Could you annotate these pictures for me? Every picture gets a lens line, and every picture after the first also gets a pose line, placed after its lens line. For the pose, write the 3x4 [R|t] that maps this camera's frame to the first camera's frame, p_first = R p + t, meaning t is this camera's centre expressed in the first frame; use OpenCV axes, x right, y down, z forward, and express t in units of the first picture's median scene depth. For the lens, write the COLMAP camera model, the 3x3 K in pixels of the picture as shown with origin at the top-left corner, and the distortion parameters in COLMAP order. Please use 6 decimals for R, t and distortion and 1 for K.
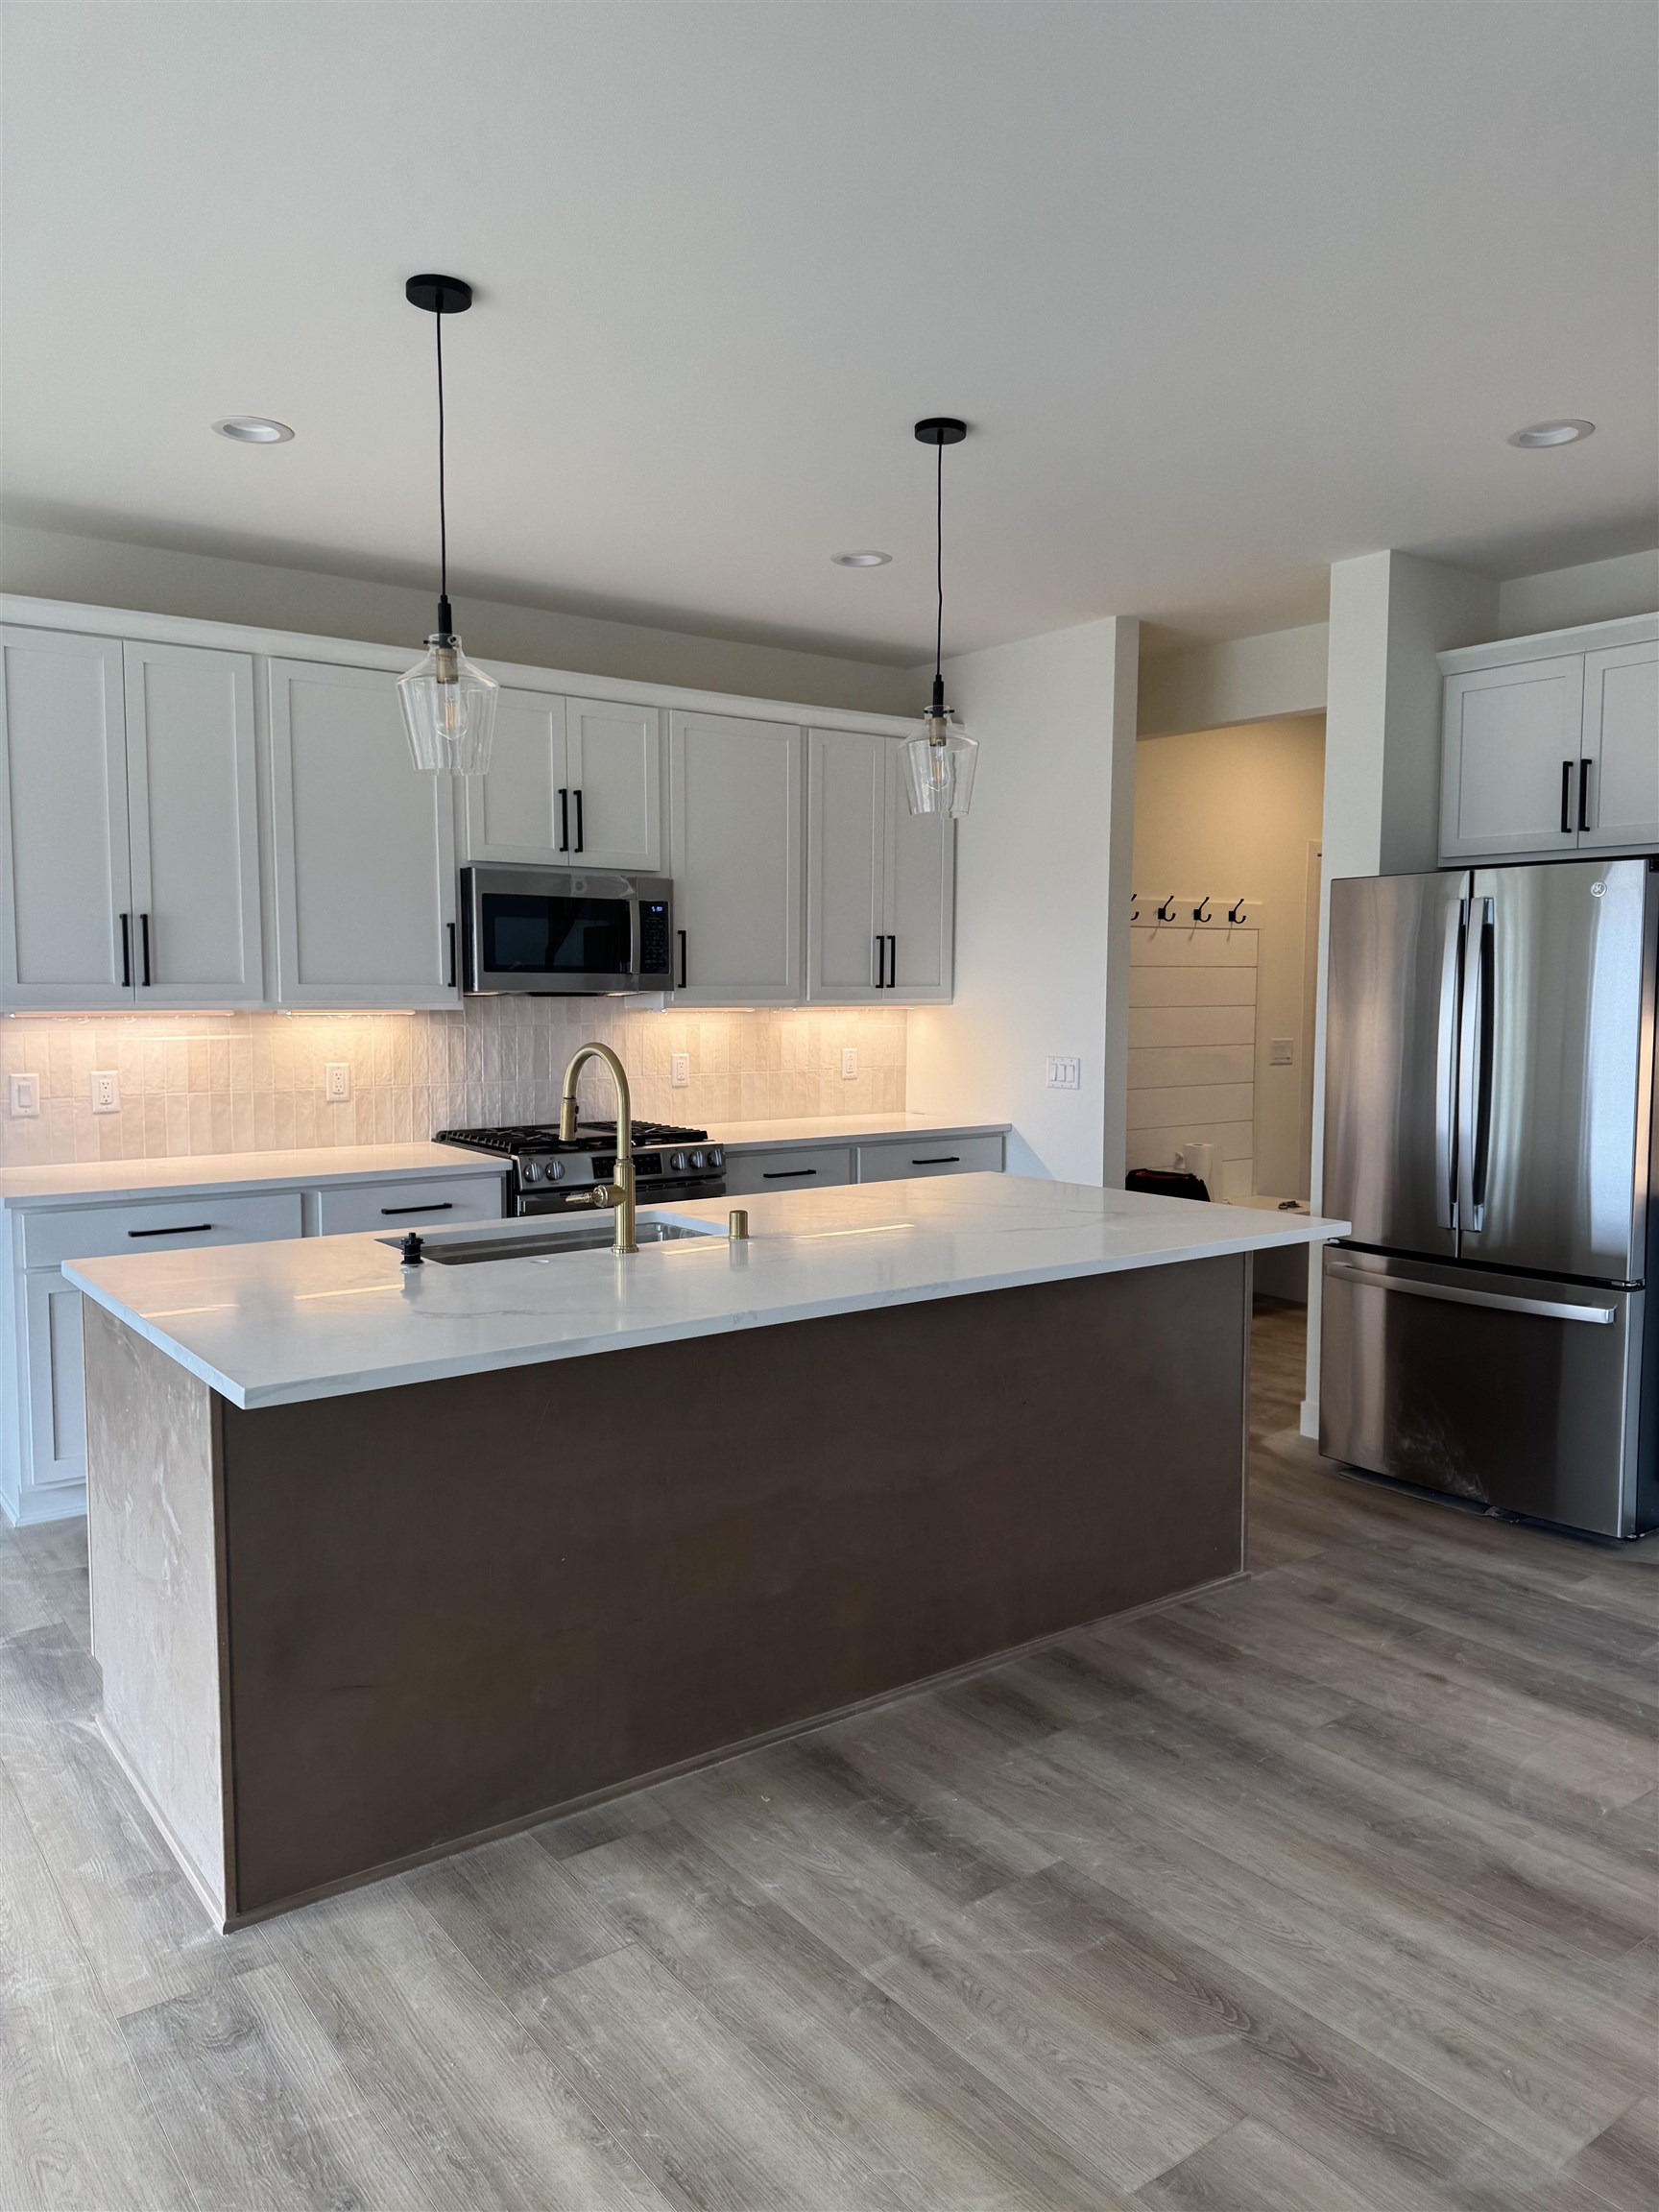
lens RADIAL K [[1542.8, 0, 804.0], [0, 1542.8, 1110.5], [0, 0, 1]] dist [0.039342, -0.071073]
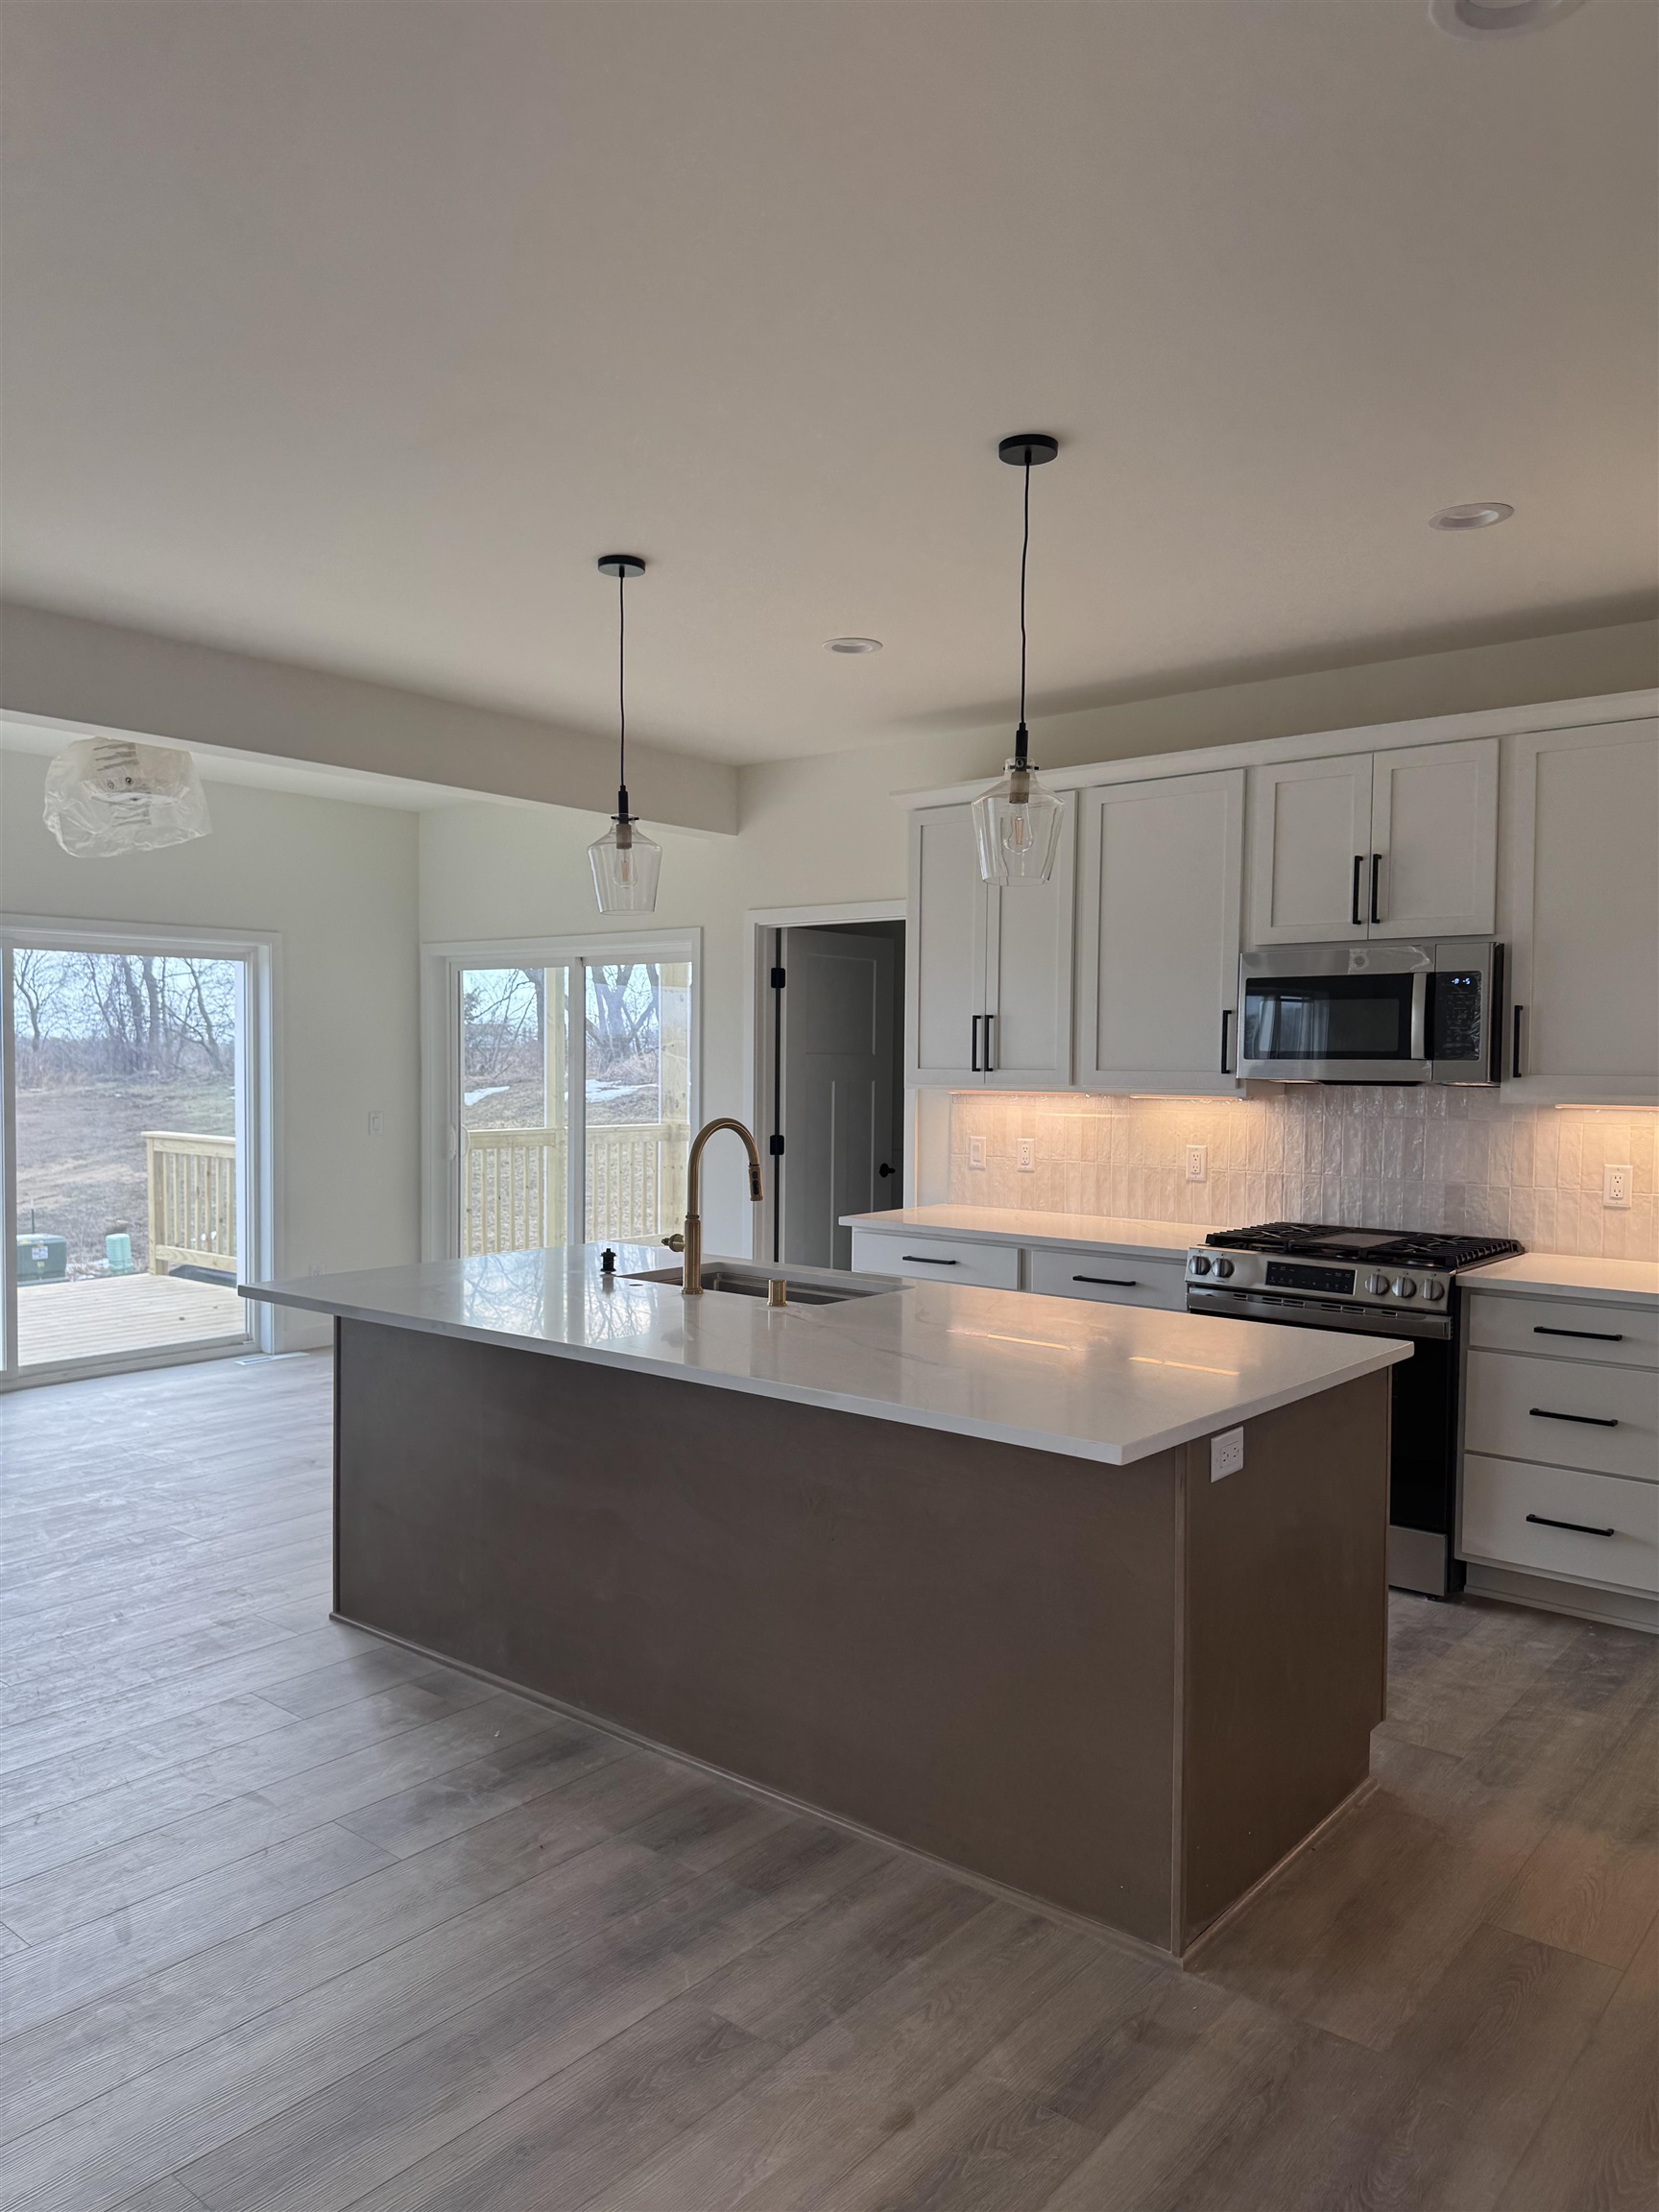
lens RADIAL K [[1542.8, 0, 813.0], [0, 1542.8, 1106.4], [0, 0, 1]] dist [0.039342, -0.071073]
pose [[0.245411, 0.029561, -0.968968, 0.691799], [-0.085654, 0.996287, 0.008701, -0.046116], [0.965628, 0.080861, 0.247031, 0.515705]]
